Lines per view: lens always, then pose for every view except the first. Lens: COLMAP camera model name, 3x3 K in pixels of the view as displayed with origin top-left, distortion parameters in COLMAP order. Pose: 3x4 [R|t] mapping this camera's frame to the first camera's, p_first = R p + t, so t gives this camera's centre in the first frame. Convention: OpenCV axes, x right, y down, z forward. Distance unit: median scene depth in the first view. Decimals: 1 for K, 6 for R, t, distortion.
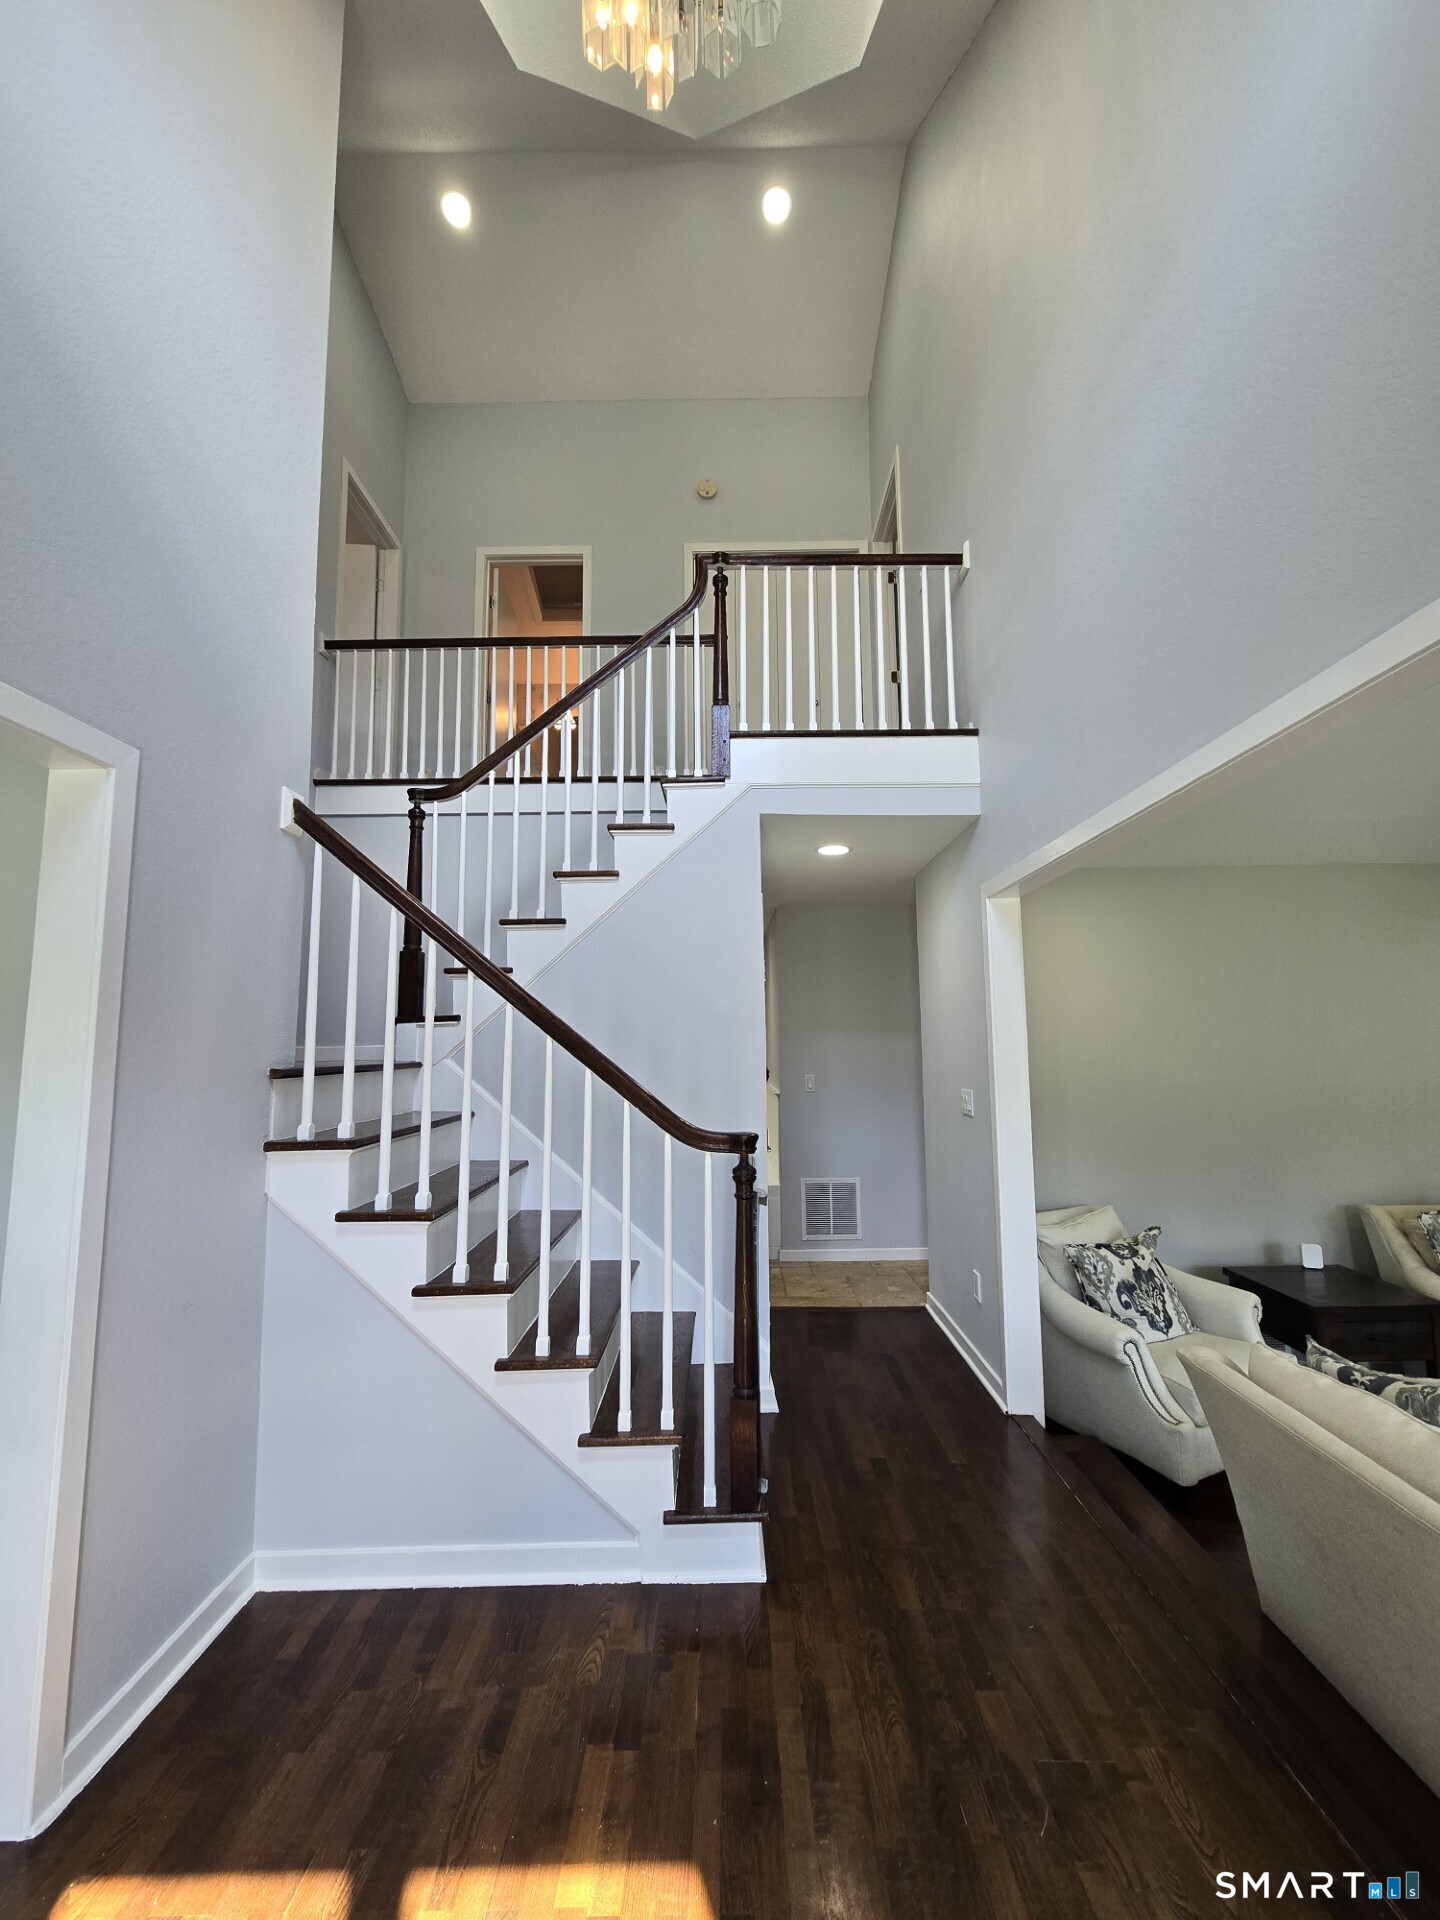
lens RADIAL K [[777.3, 0, 725.8], [0, 777.3, 956.6], [0, 0, 1]] dist [0.000171, -0.000303]
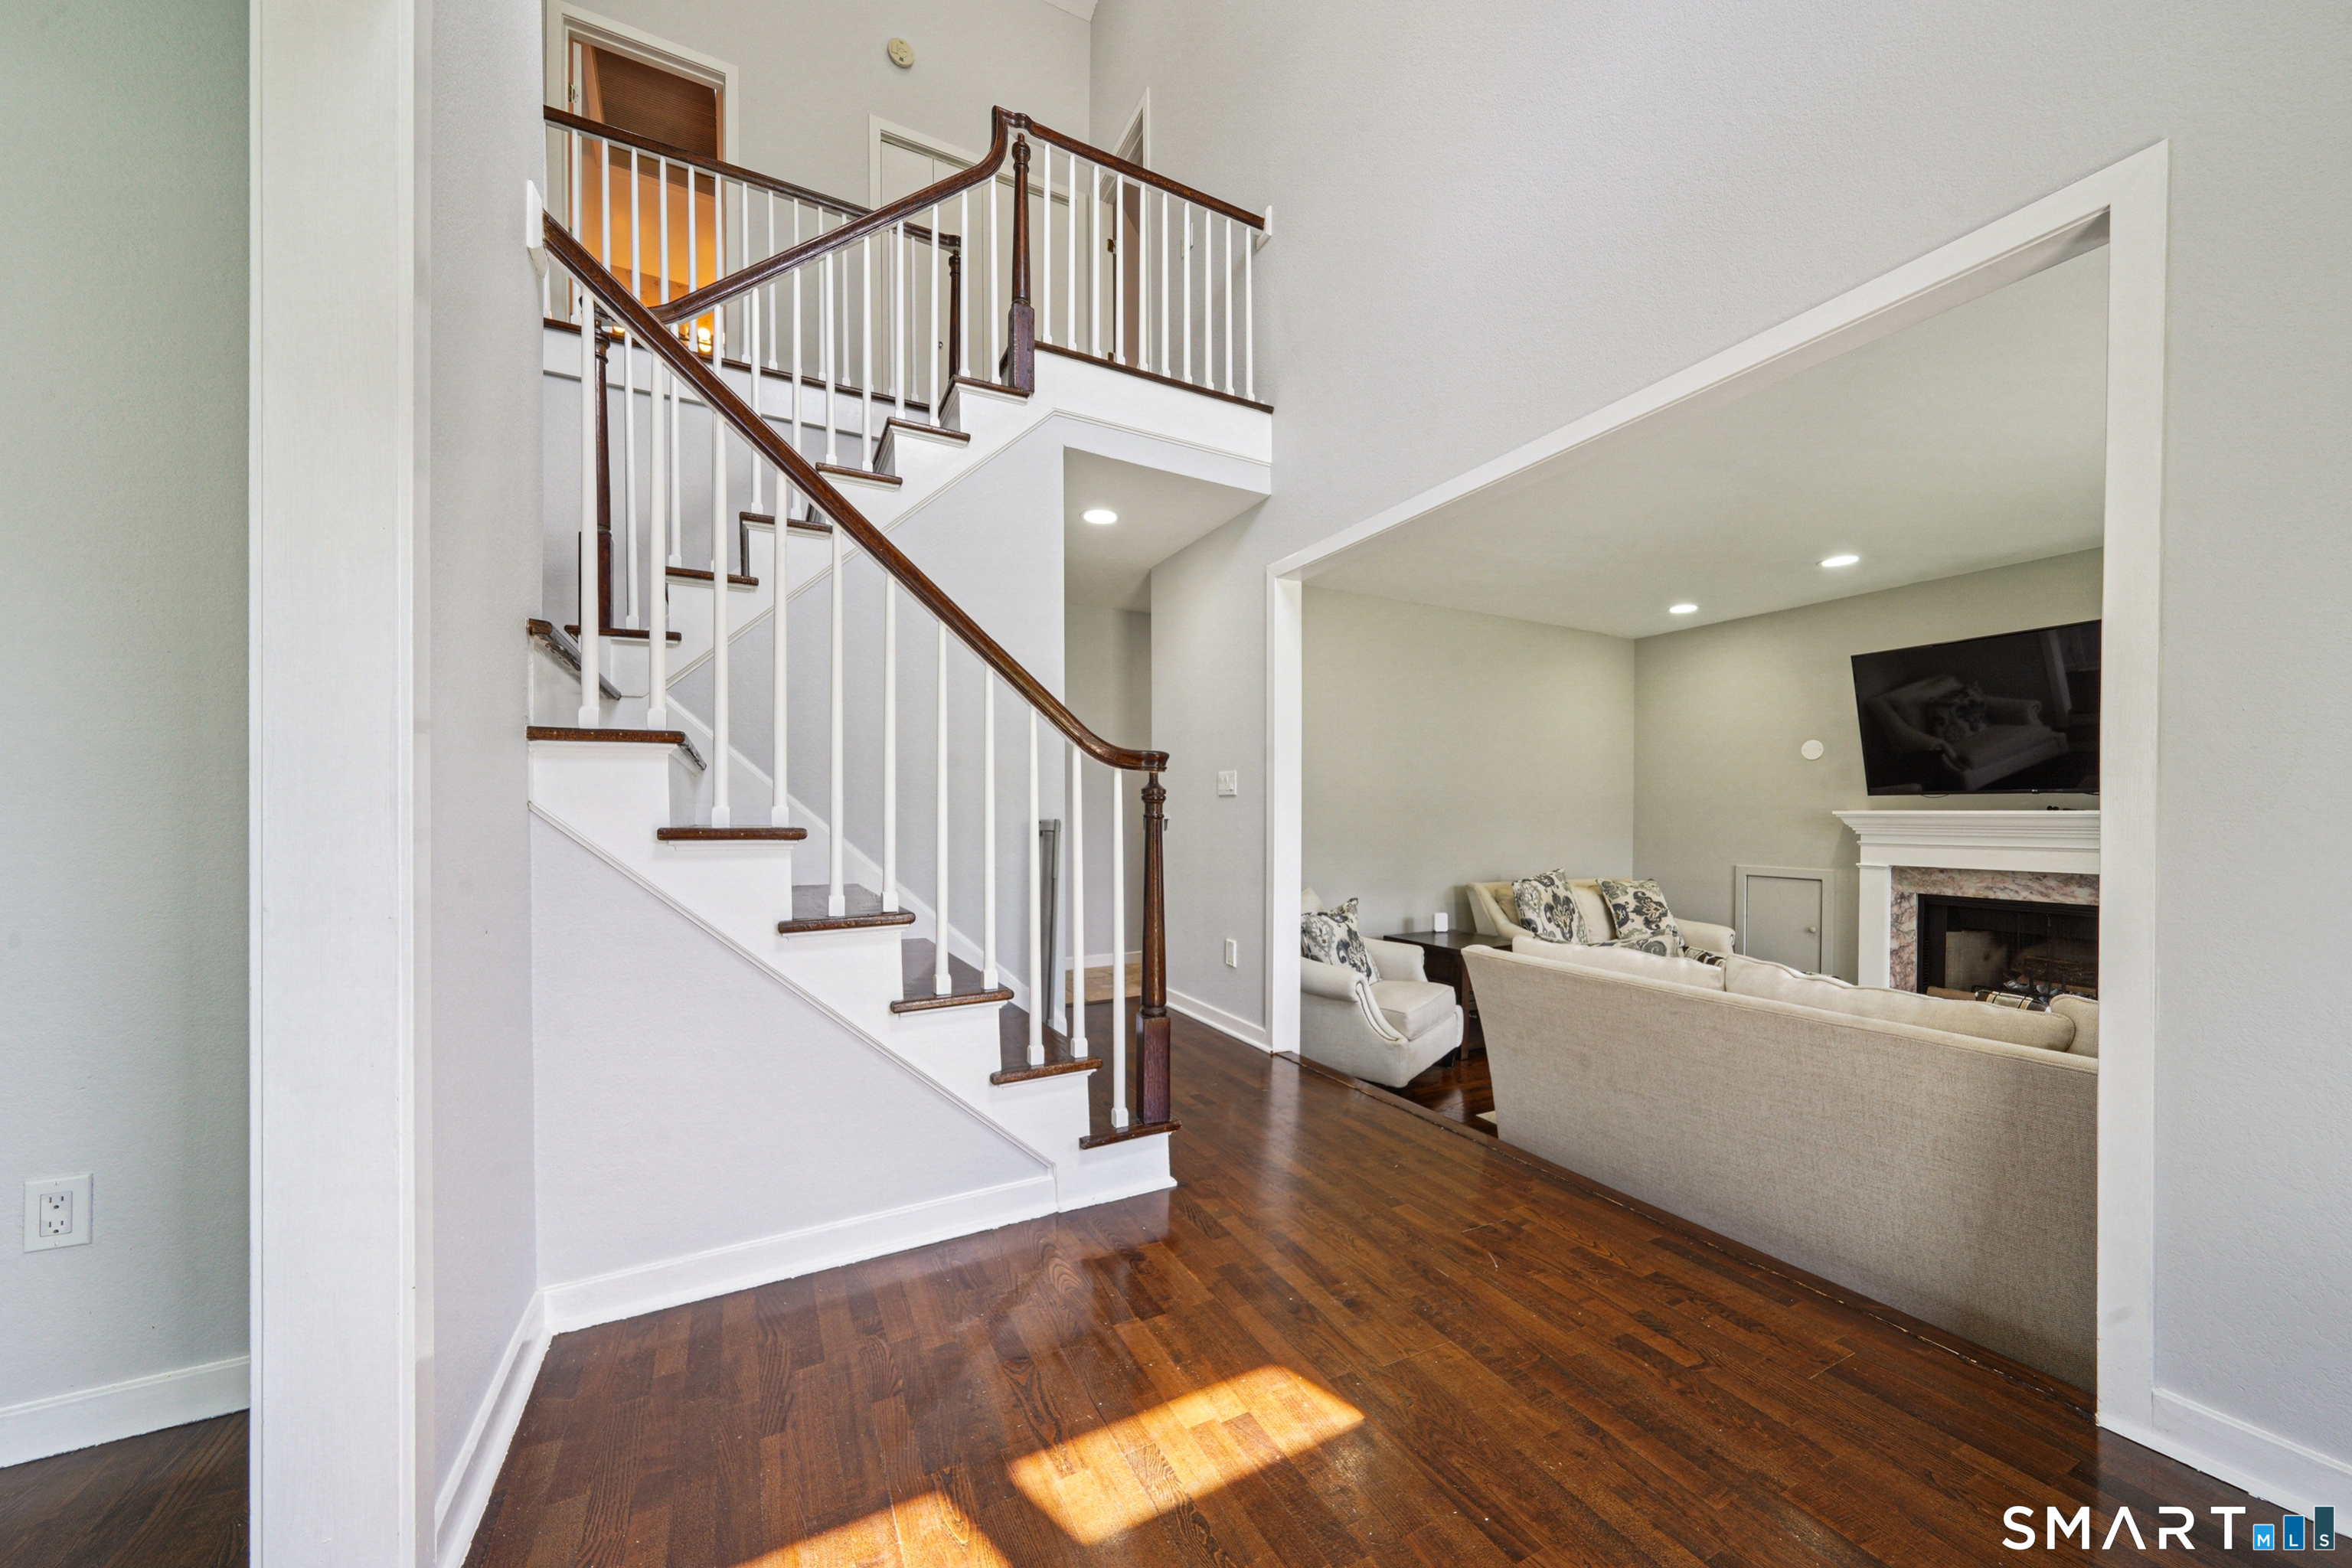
lens RADIAL K [[819.9, 0, 1180.5], [0, 819.9, 809.2], [0, 0, 1]] dist [-0.002669, 0.000288]
pose [[0.887047, 0.012644, 0.461506, -0.294352], [-0.063141, 0.993554, 0.094142, 0.146567], [-0.457341, -0.112648, 0.882128, 0.076438]]
